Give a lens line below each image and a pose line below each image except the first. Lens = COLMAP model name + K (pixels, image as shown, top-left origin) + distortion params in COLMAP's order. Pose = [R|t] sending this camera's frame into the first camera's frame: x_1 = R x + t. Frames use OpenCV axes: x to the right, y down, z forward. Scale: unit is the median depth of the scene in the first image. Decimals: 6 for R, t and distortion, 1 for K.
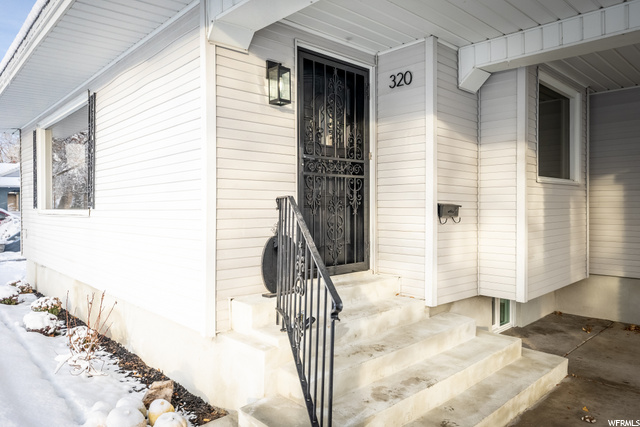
lens RADIAL K [[441.0, 0, 315.9], [0, 441.0, 200.3], [0, 0, 1]] dist [0.006896, 0.003597]
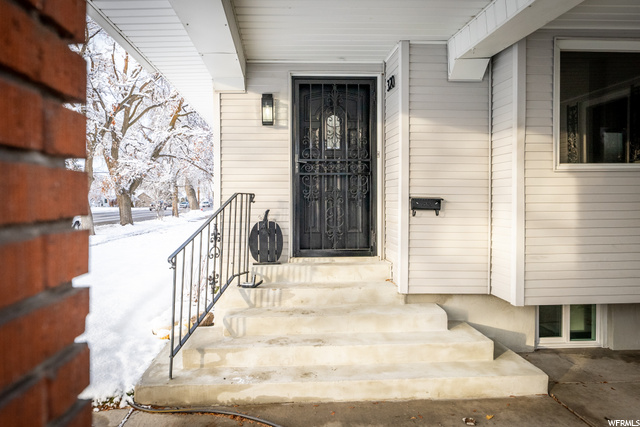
lens RADIAL K [[441.0, 0, 299.1], [0, 441.0, 189.6], [0, 0, 1]] dist [0.006896, 0.003597]
pose [[0.759386, -0.014033, -0.650489, 0.764204], [0.009776, 0.999901, -0.010159, -0.002002], [0.650567, 0.001356, 0.759448, 0.023671]]
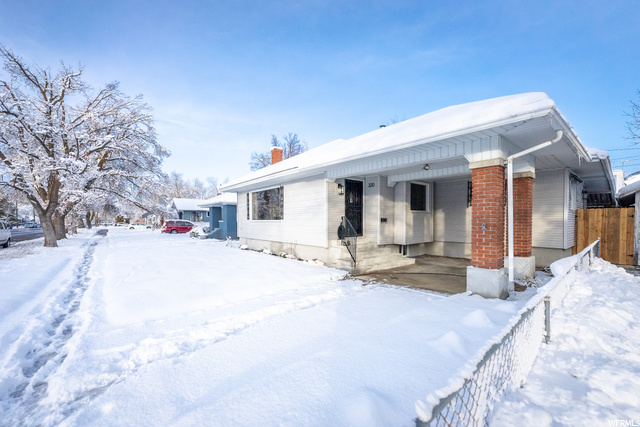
lens RADIAL K [[252.4, 0, 319.1], [0, 252.4, 218.7], [0, 0, 1]] dist [-0.000355, -0.000014]
pose [[0.998210, -0.000185, -0.059802, -0.129251], [0.000859, 0.999937, 0.011236, -0.012910], [0.059796, -0.011267, 0.998147, -1.226329]]
